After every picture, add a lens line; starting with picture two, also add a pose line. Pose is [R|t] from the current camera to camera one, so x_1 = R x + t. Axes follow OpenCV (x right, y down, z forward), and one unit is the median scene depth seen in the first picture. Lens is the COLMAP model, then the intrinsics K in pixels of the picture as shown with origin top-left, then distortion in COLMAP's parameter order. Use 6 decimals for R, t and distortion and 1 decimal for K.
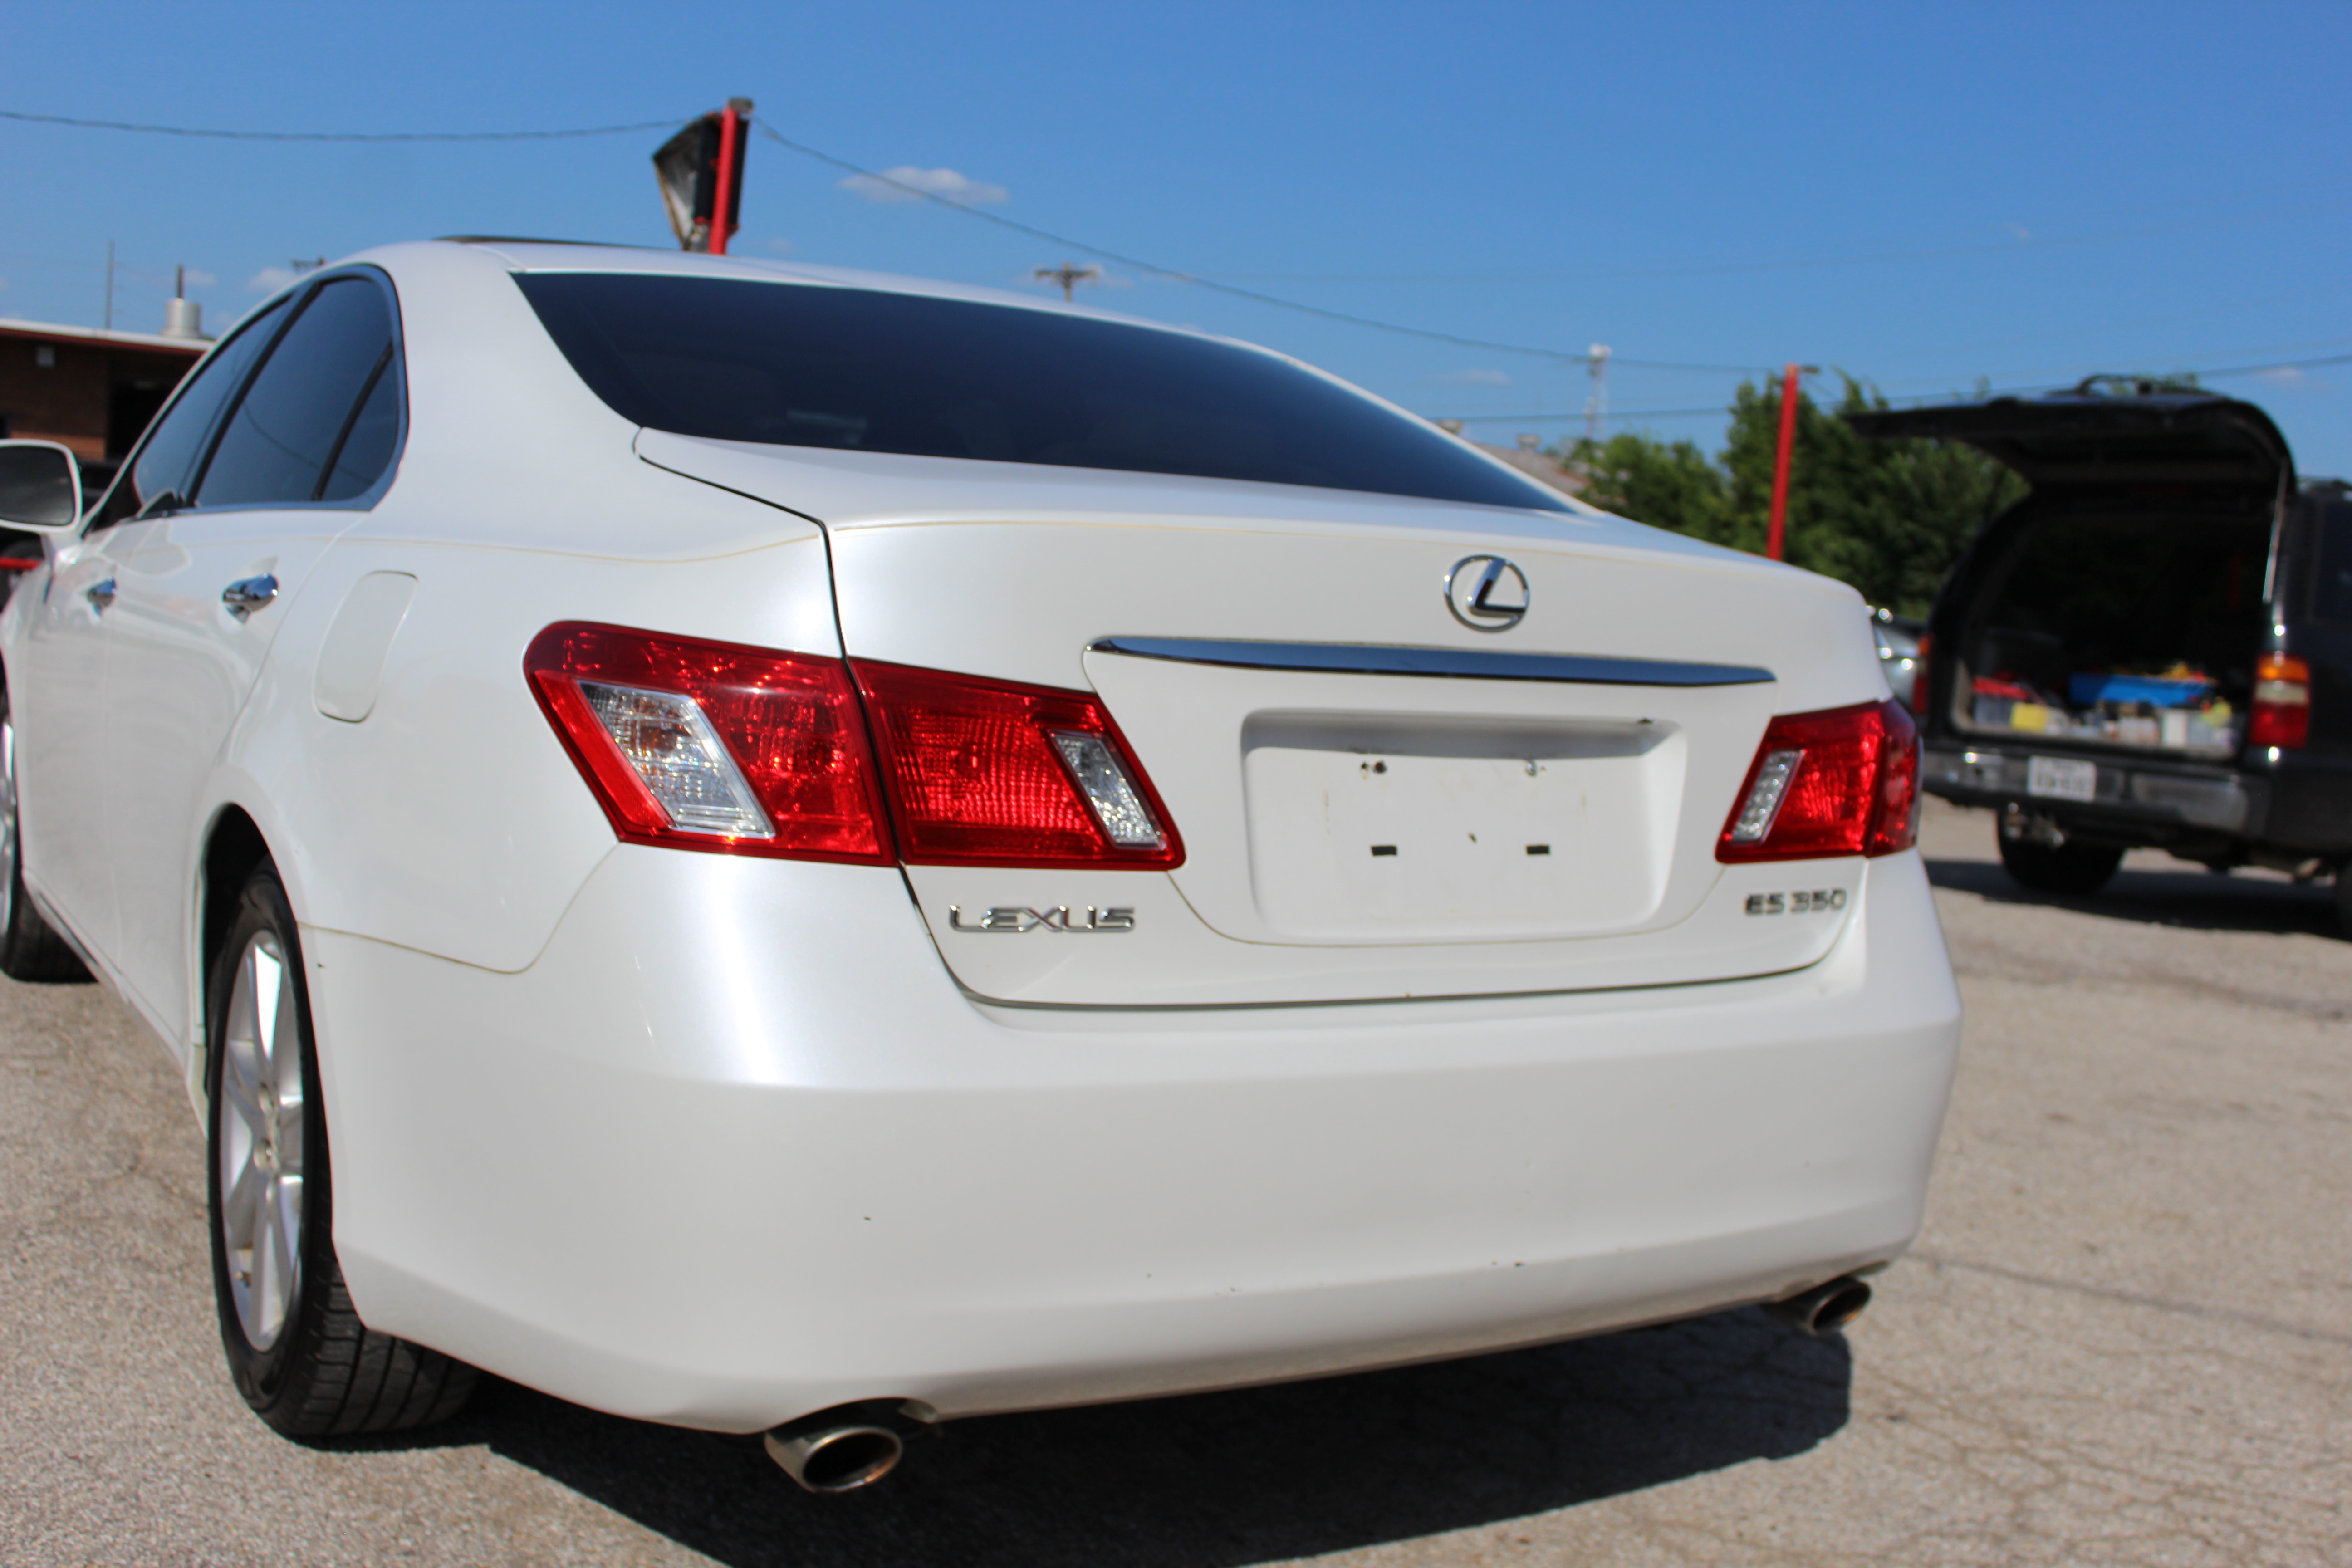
lens RADIAL K [[2459.2, 0, 1173.9], [0, 2459.2, 857.5], [0, 0, 1]] dist [-0.140367, 0.012704]
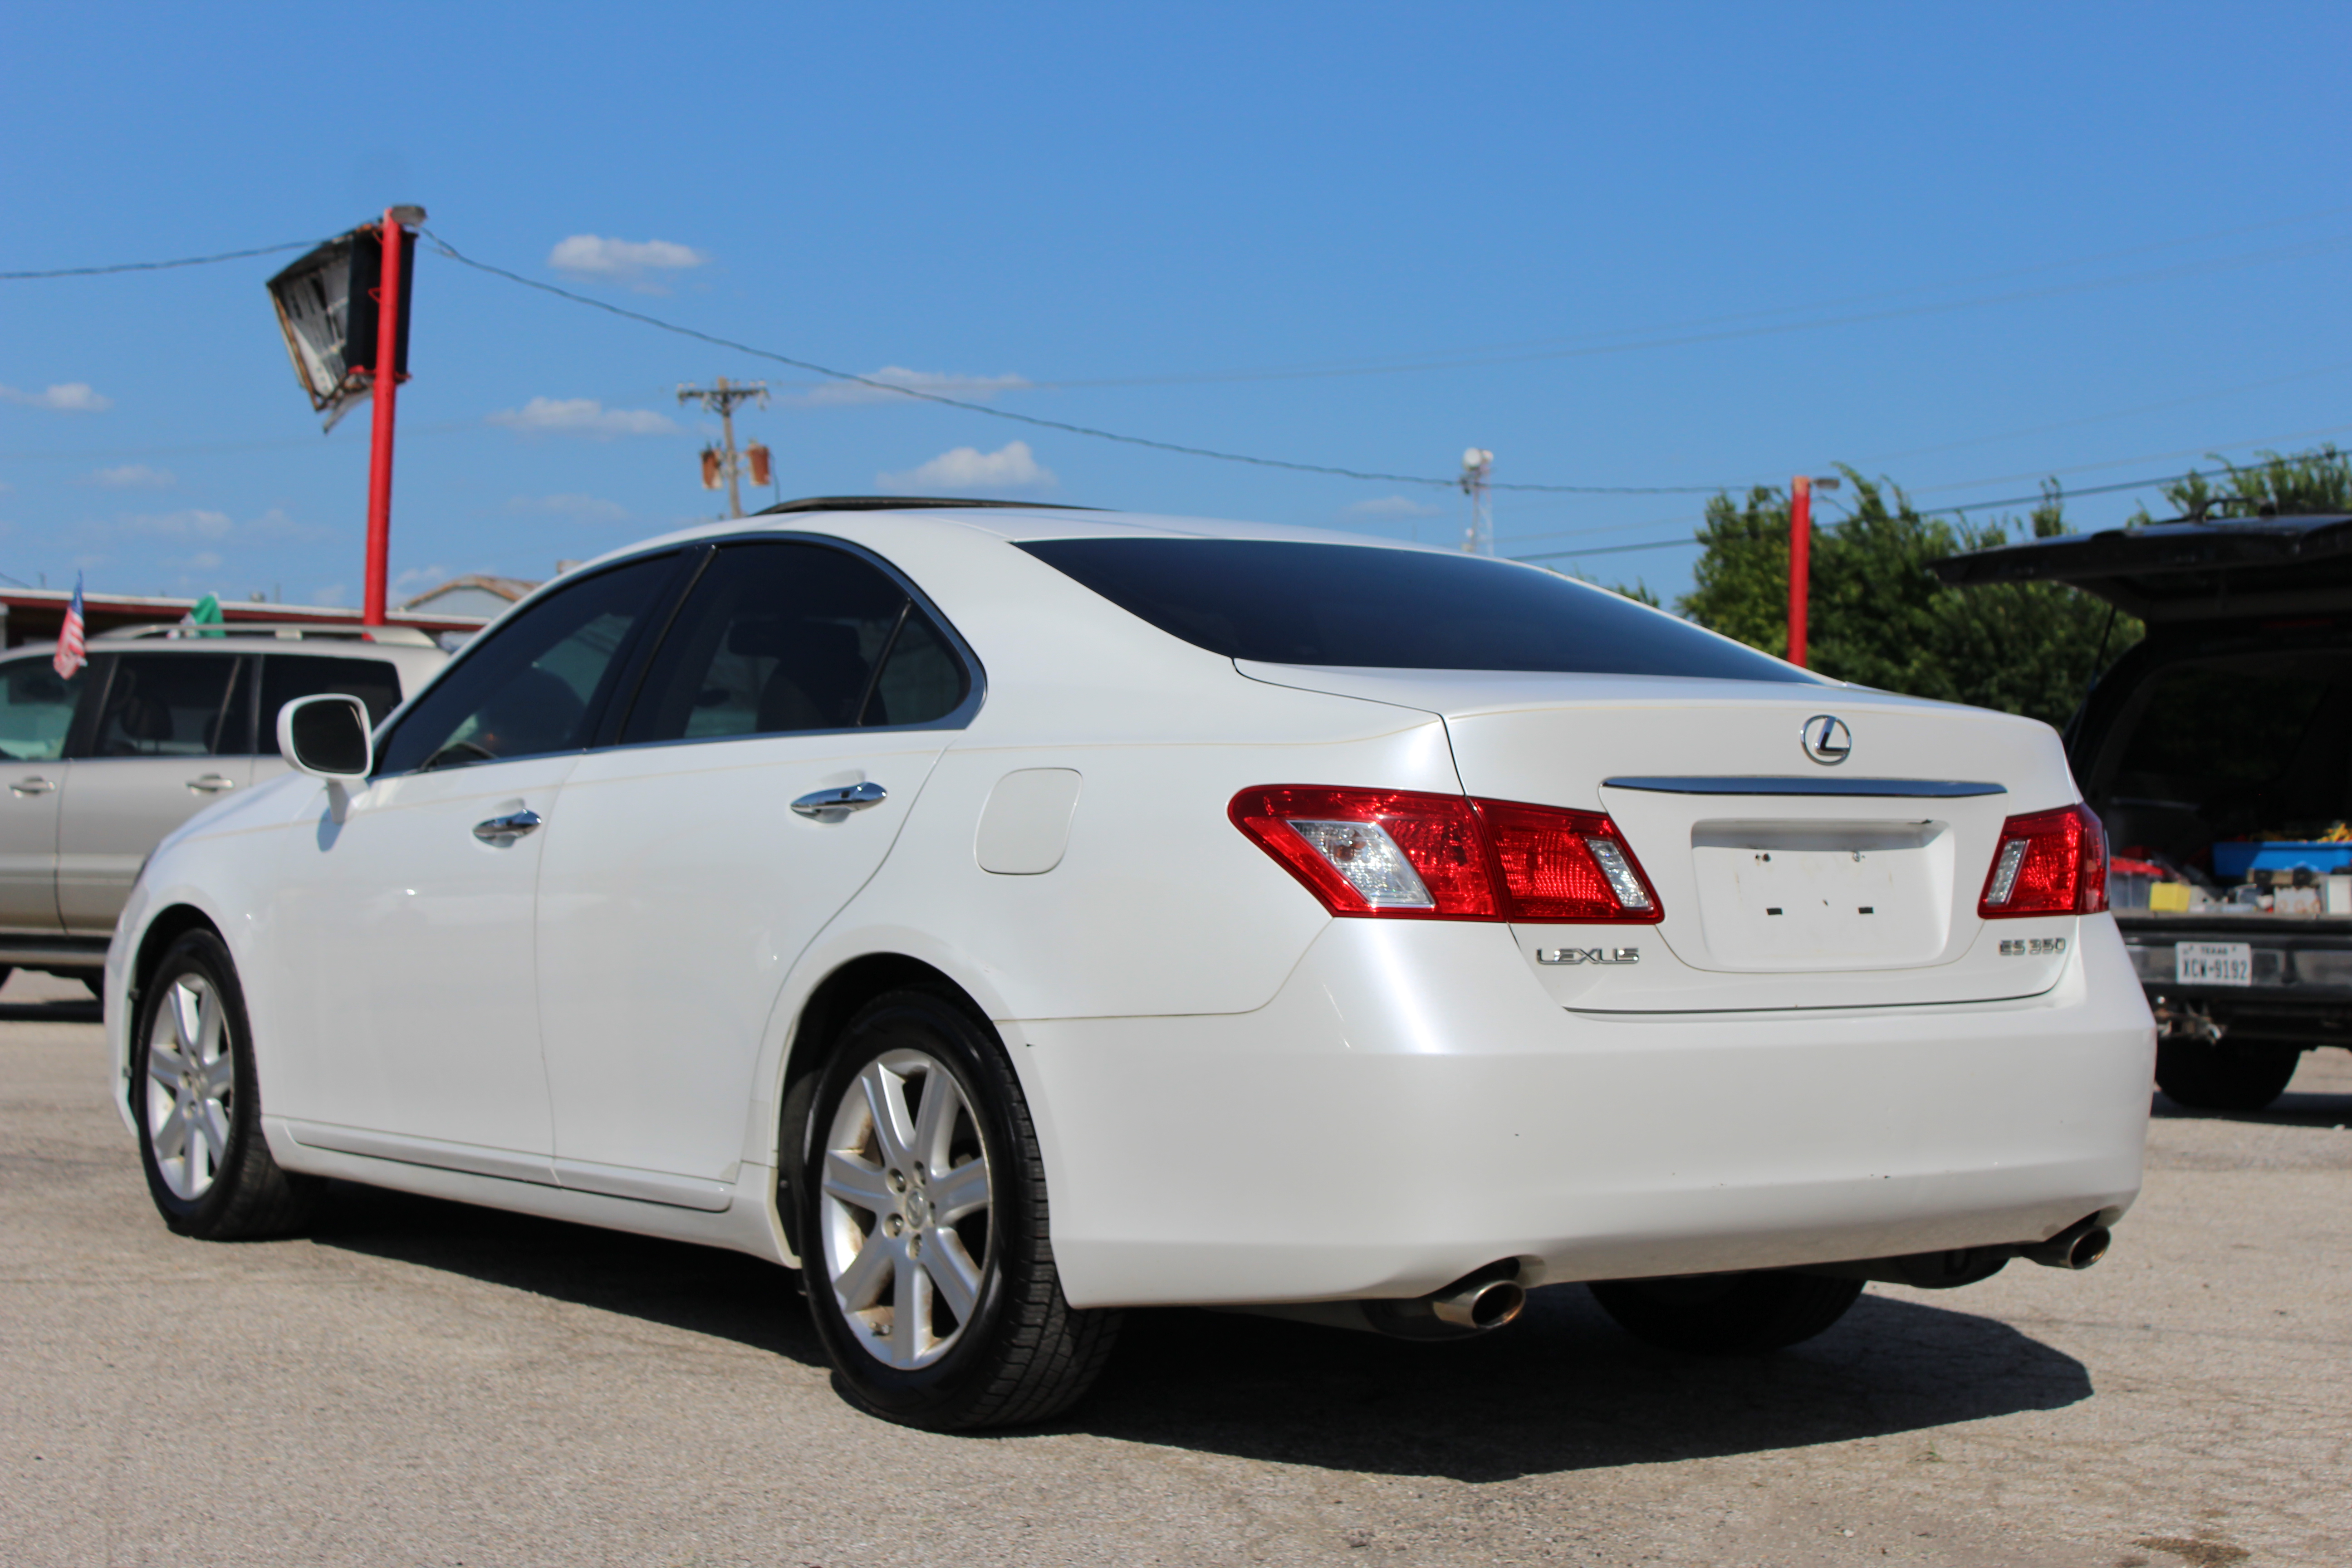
lens RADIAL K [[3743.9, 0, 1258.7], [0, 3743.9, 776.4], [0, 0, 1]] dist [-0.042805, 0.099313]
pose [[0.992905, -0.053085, 0.106403, -0.443026], [0.065940, 0.990438, -0.121184, 0.162805], [-0.098952, 0.127340, 0.986911, -1.183017]]
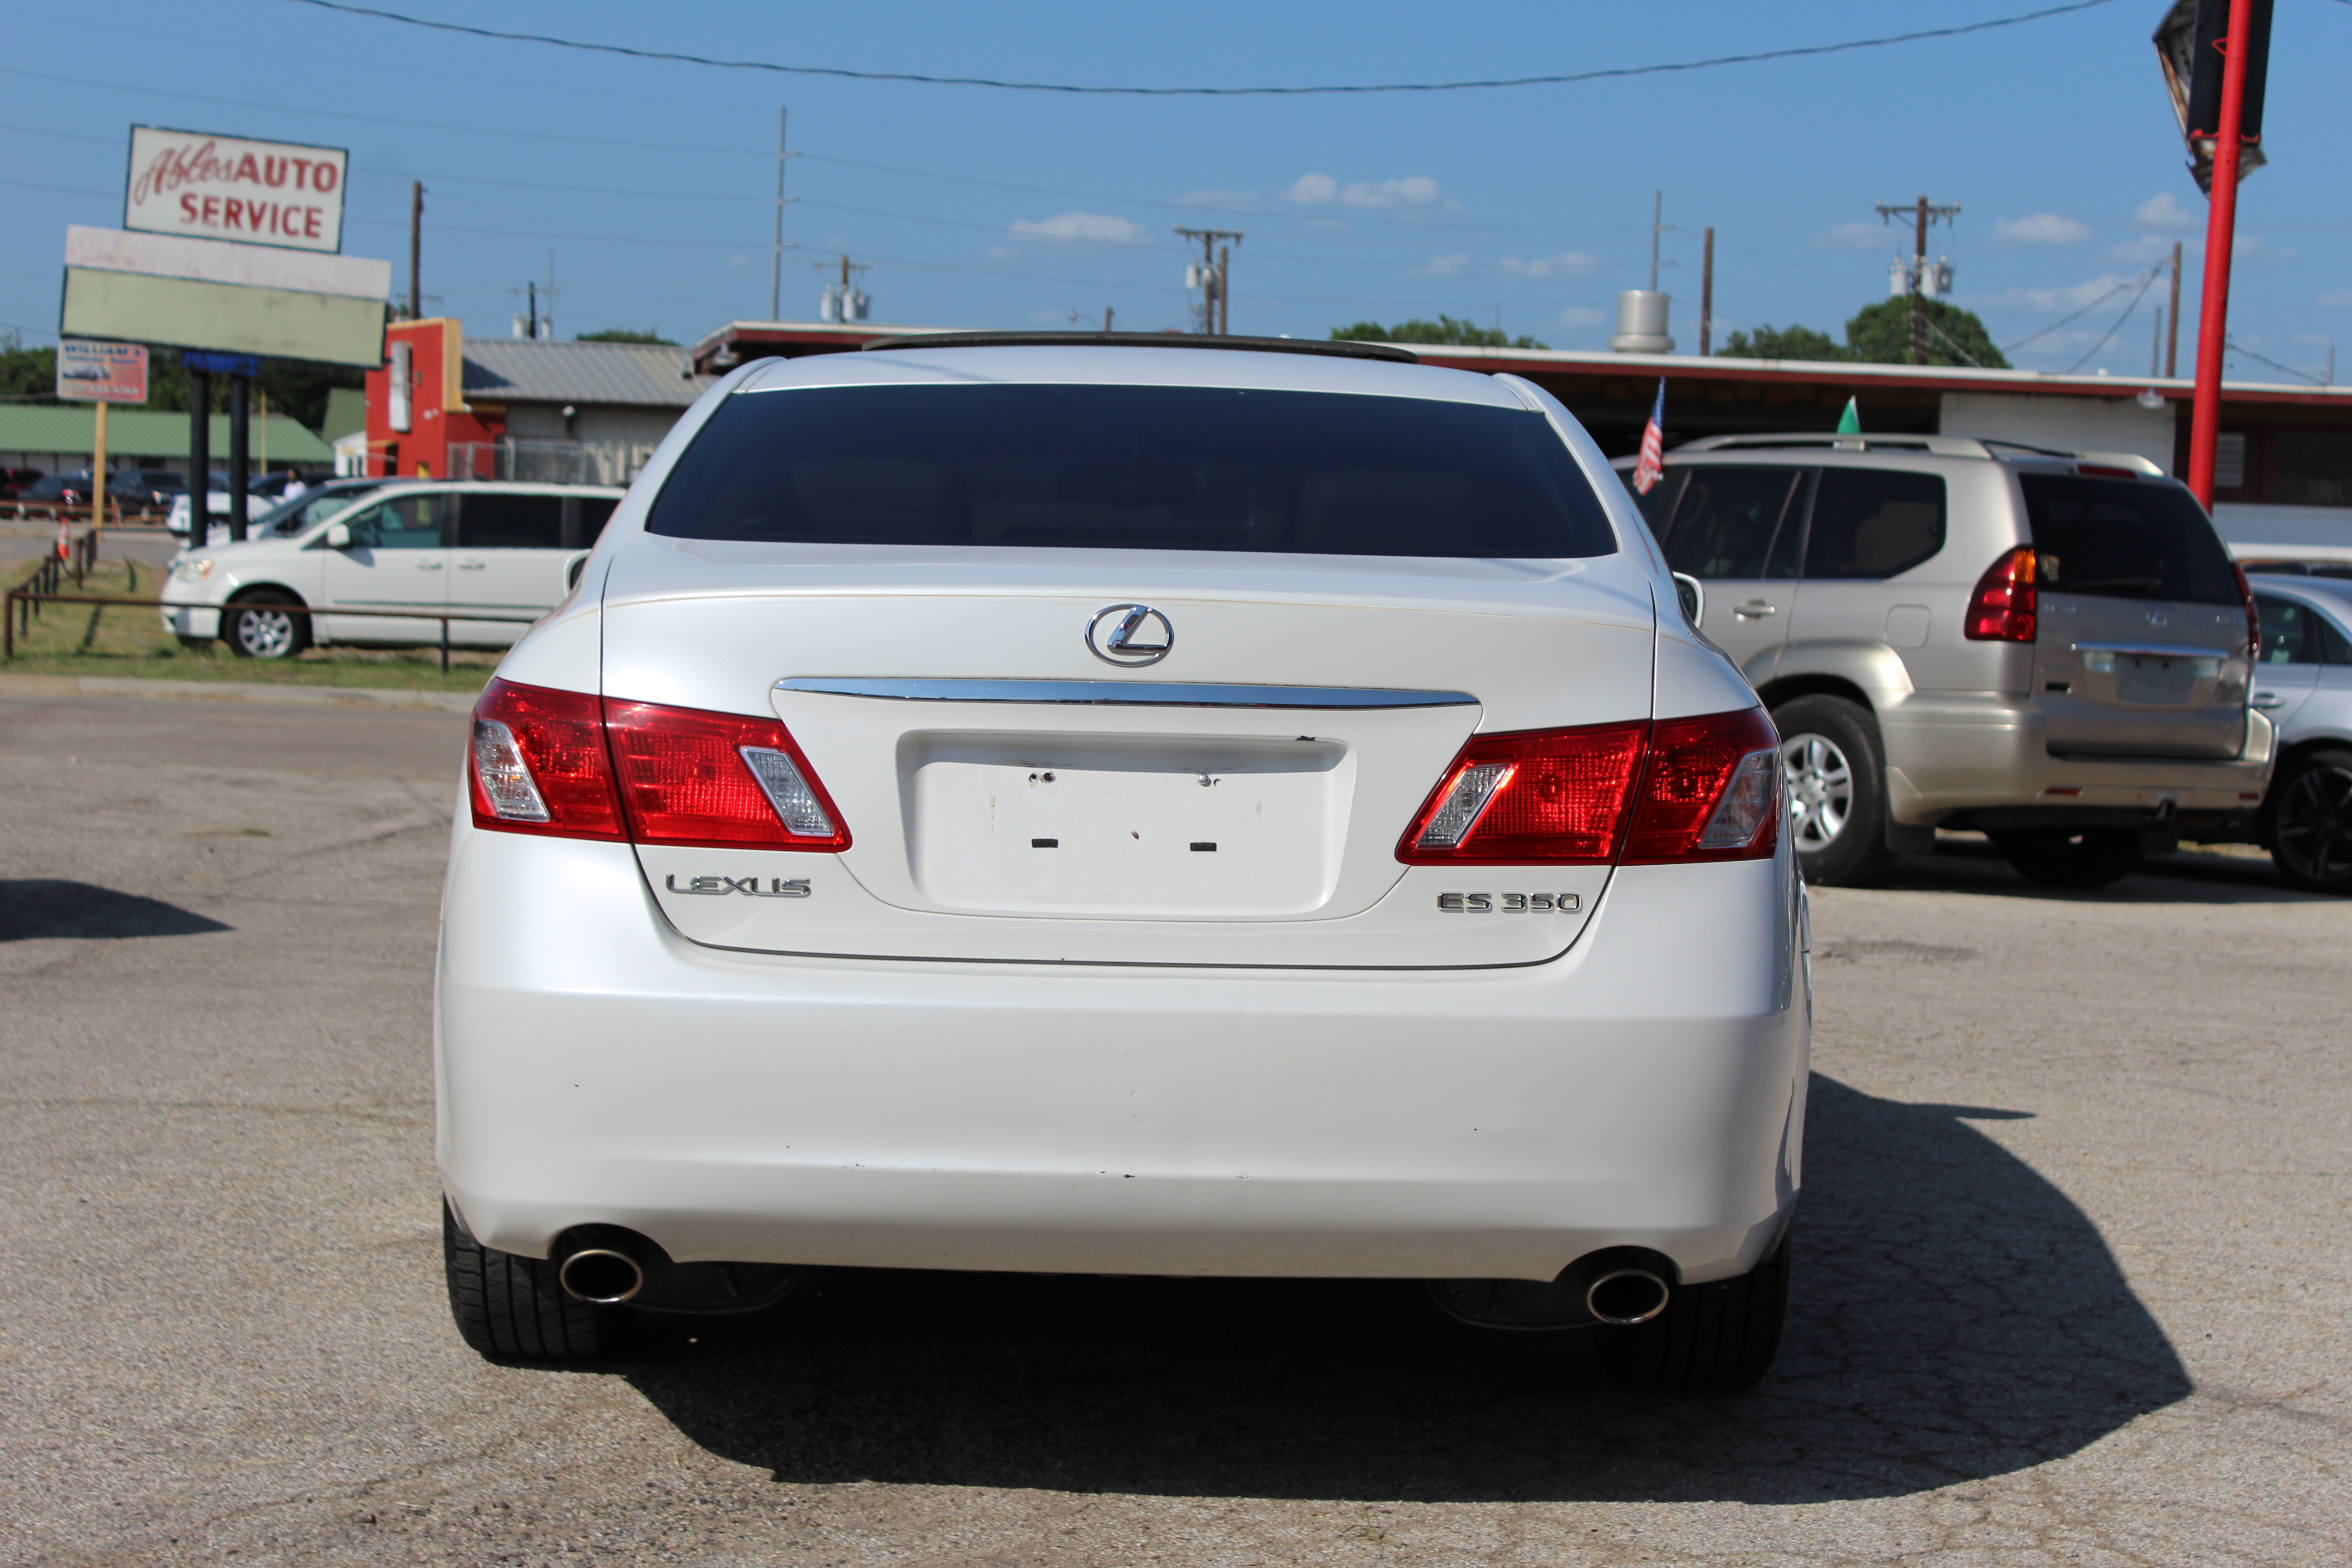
lens RADIAL K [[4303.1, 0, 1176.0], [0, 4303.1, 784.0], [0, 0, 1]] dist [-0.320413, 1.622813]
pose [[0.852937, -0.020114, -0.521626, 1.199398], [-0.028841, 0.995915, -0.085562, 0.142236], [0.521216, 0.088023, 0.848873, -0.768451]]
